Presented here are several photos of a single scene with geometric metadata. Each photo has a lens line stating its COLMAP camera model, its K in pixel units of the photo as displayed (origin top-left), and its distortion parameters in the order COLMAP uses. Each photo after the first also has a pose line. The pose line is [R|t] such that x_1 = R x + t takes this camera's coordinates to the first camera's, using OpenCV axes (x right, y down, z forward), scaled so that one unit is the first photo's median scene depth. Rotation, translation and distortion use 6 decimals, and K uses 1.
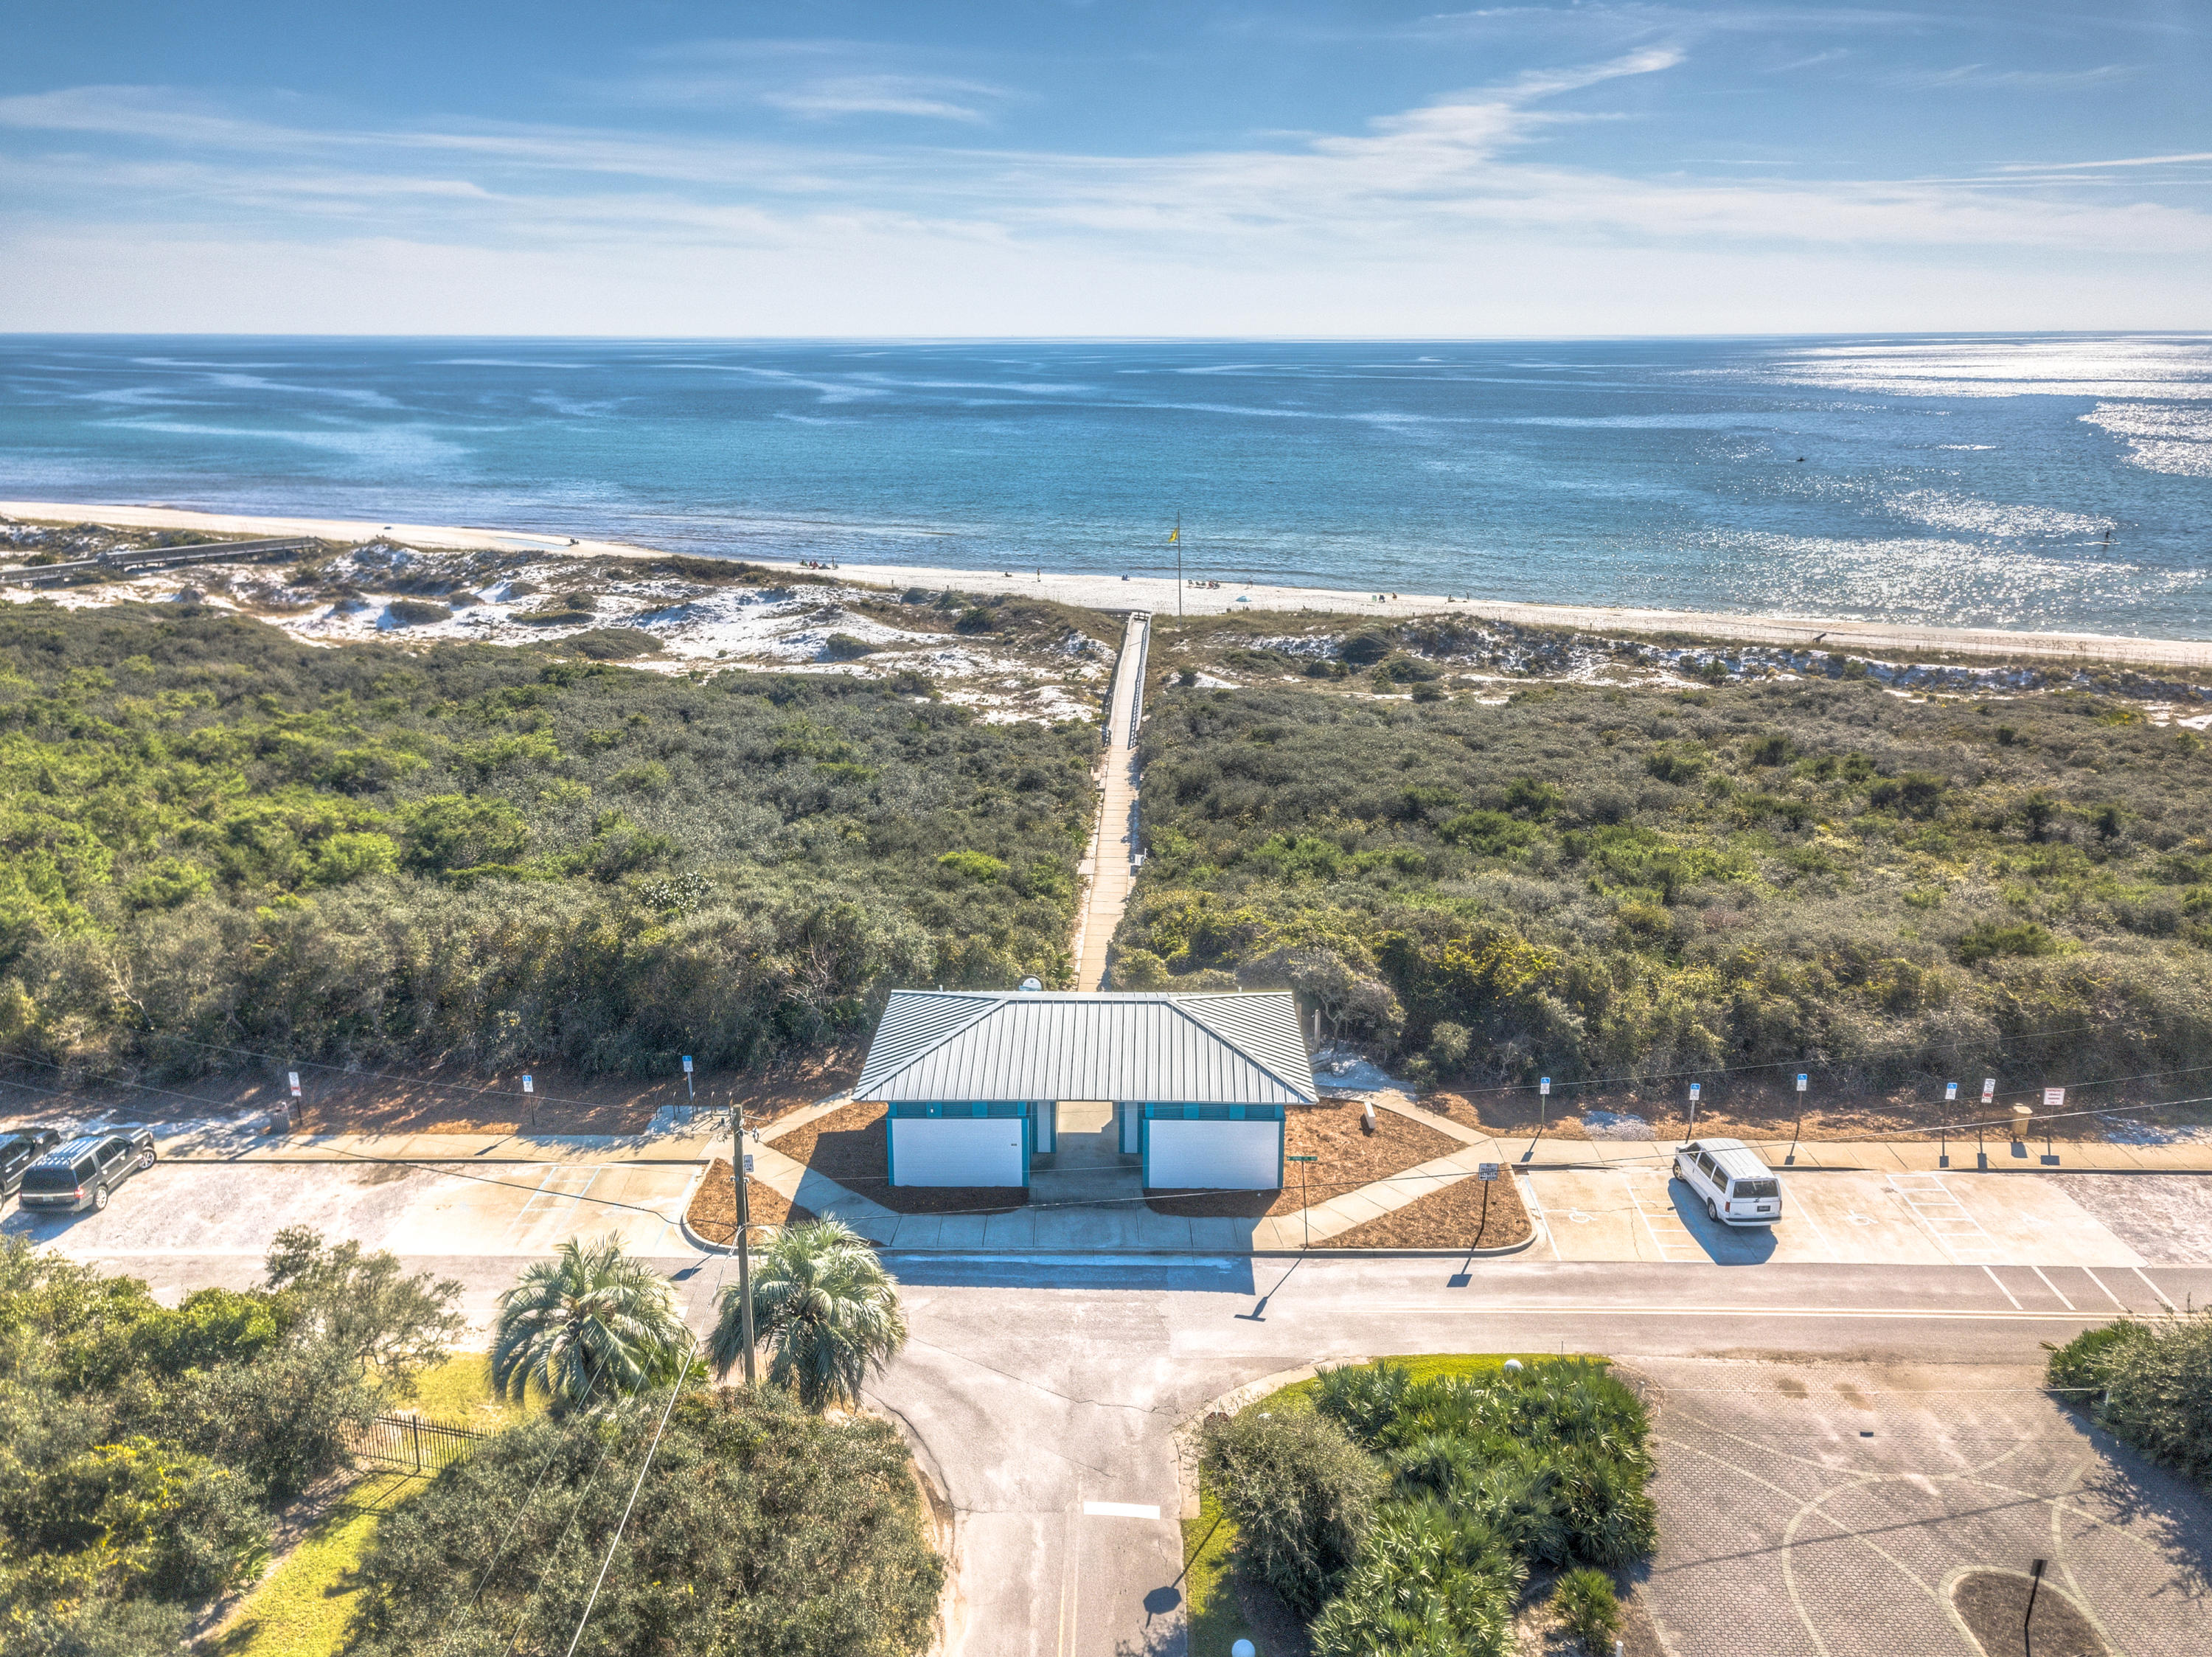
lens RADIAL K [[1757.5, 0, 1106.0], [0, 1757.5, 828.5], [0, 0, 1]] dist [0.025407, -0.001221]
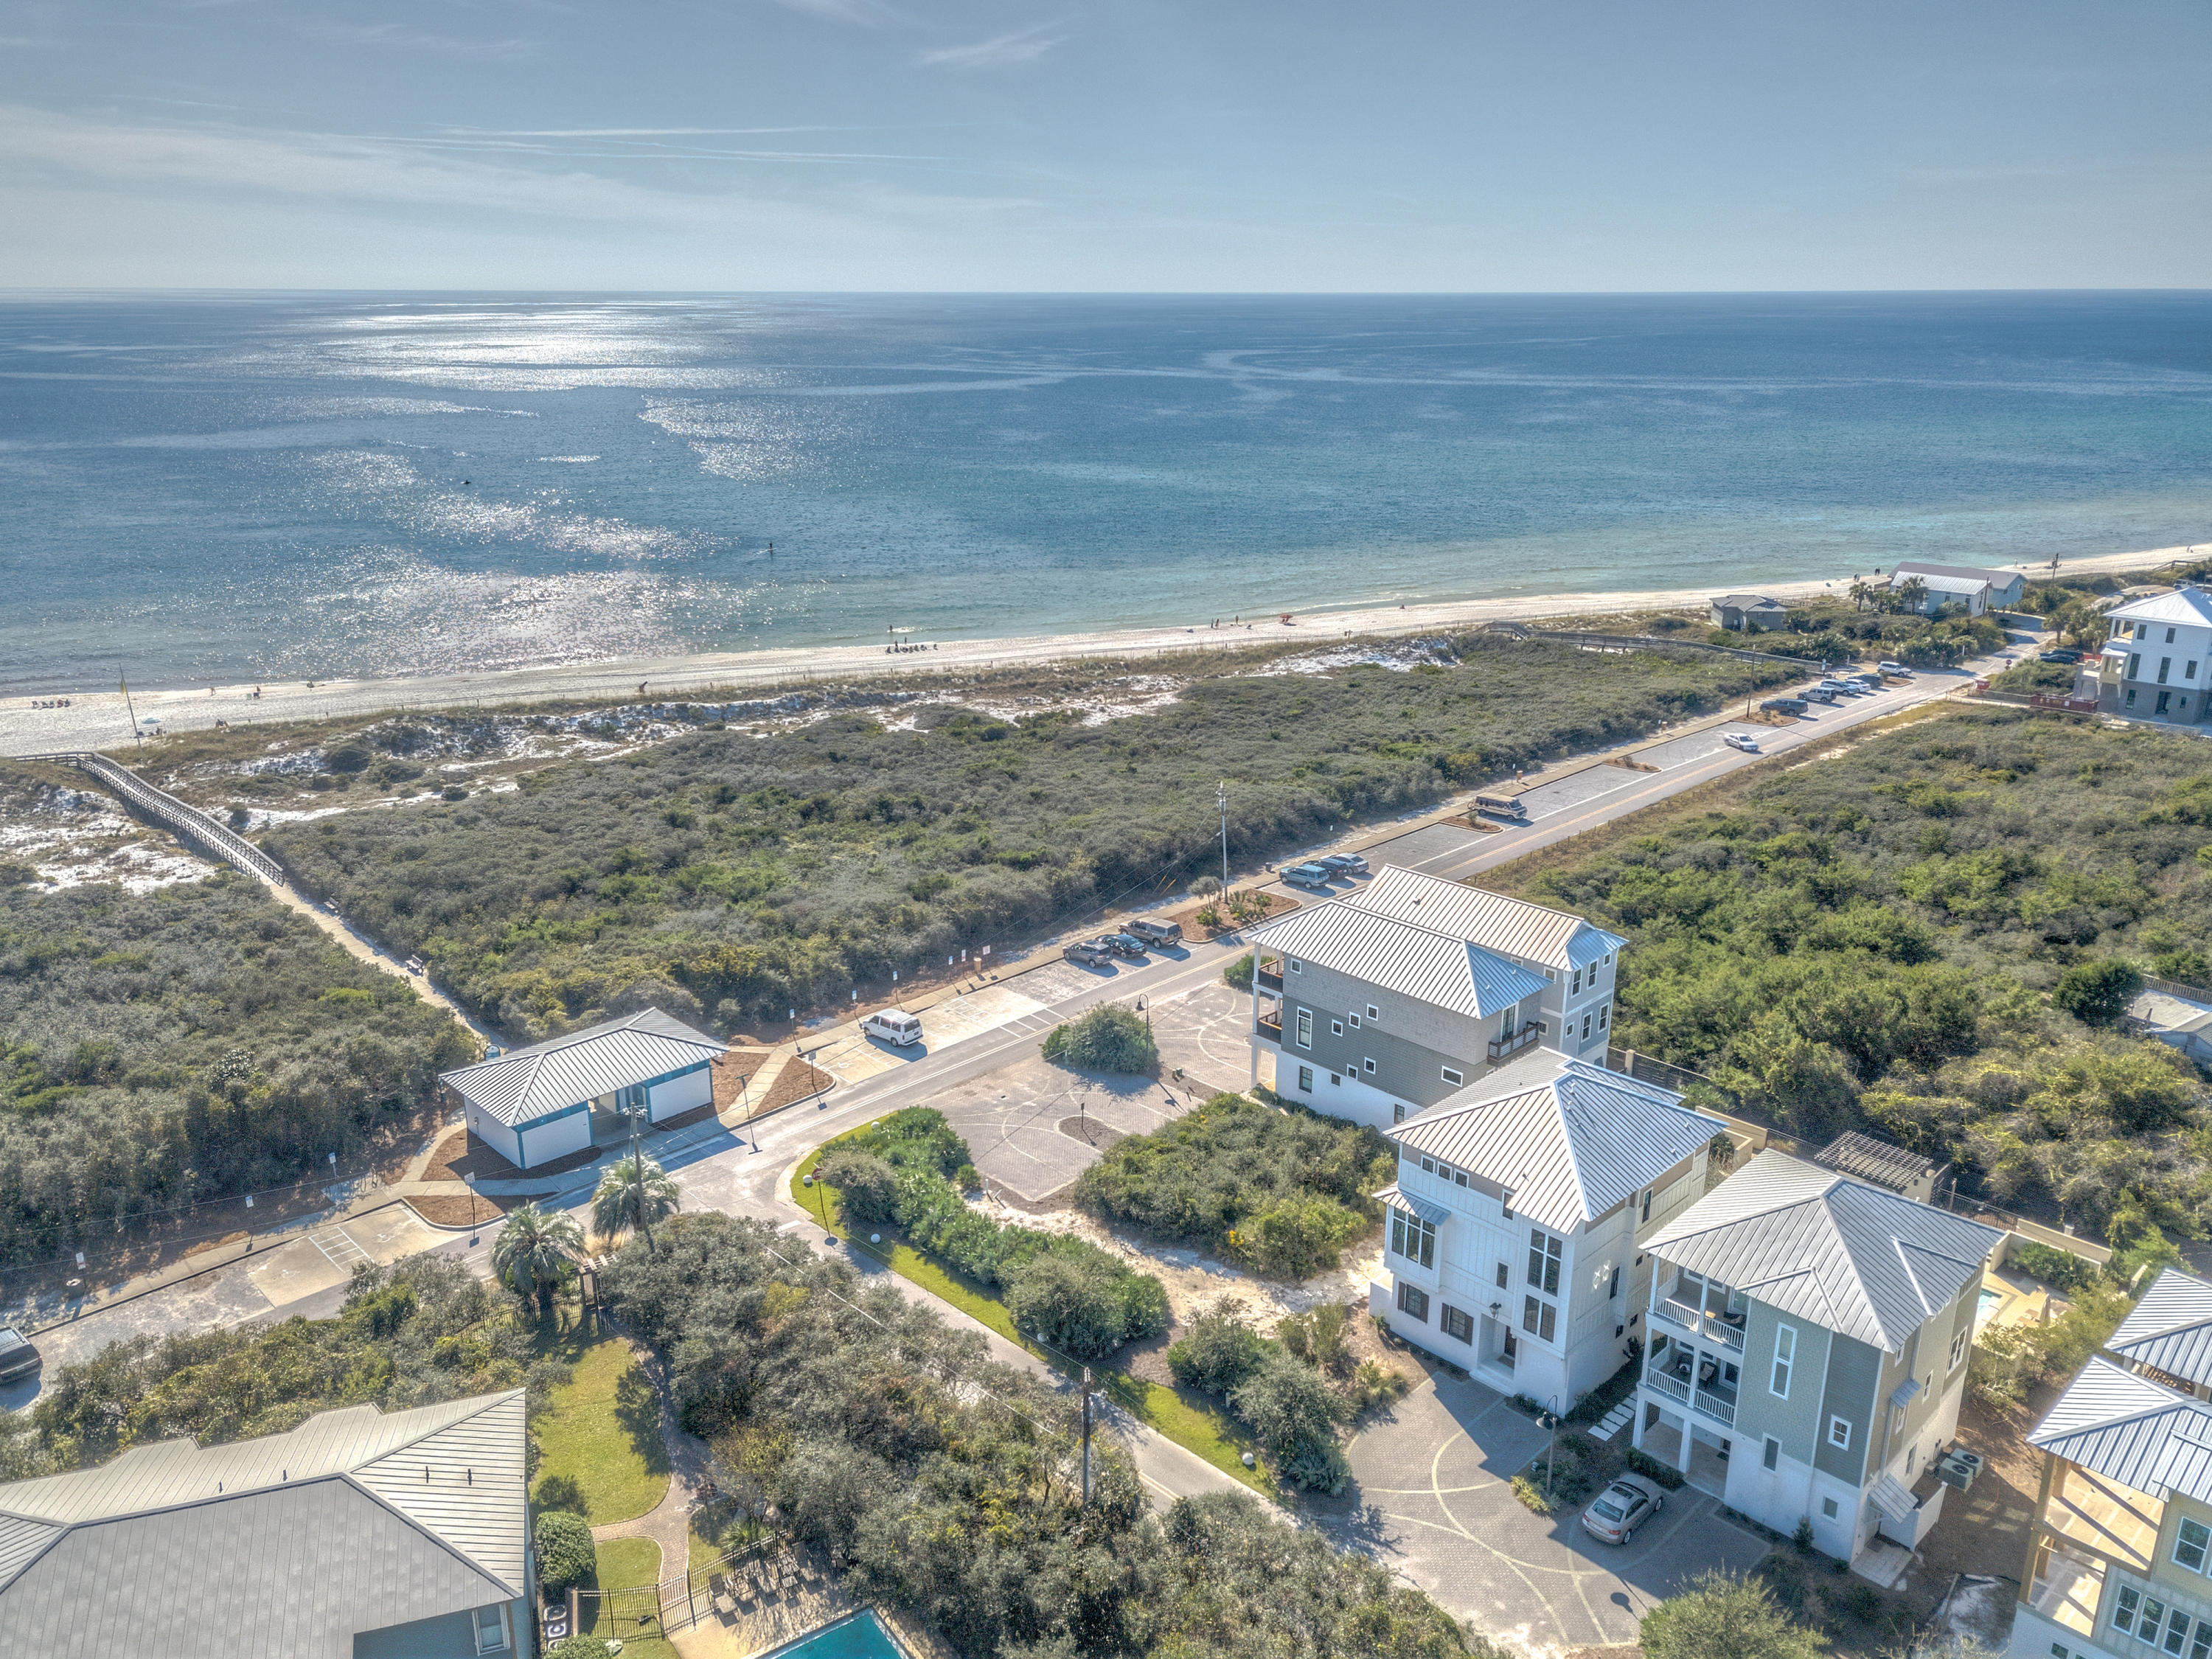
lens RADIAL K [[1757.4, 0, 1106.0], [0, 1757.4, 829.5], [0, 0, 1]] dist [0.025407, -0.001221]
pose [[0.704432, -0.220962, 0.674501, -0.790750], [0.195581, 0.973945, 0.114799, -0.214042], [-0.682293, 0.051051, 0.729294, -0.698778]]
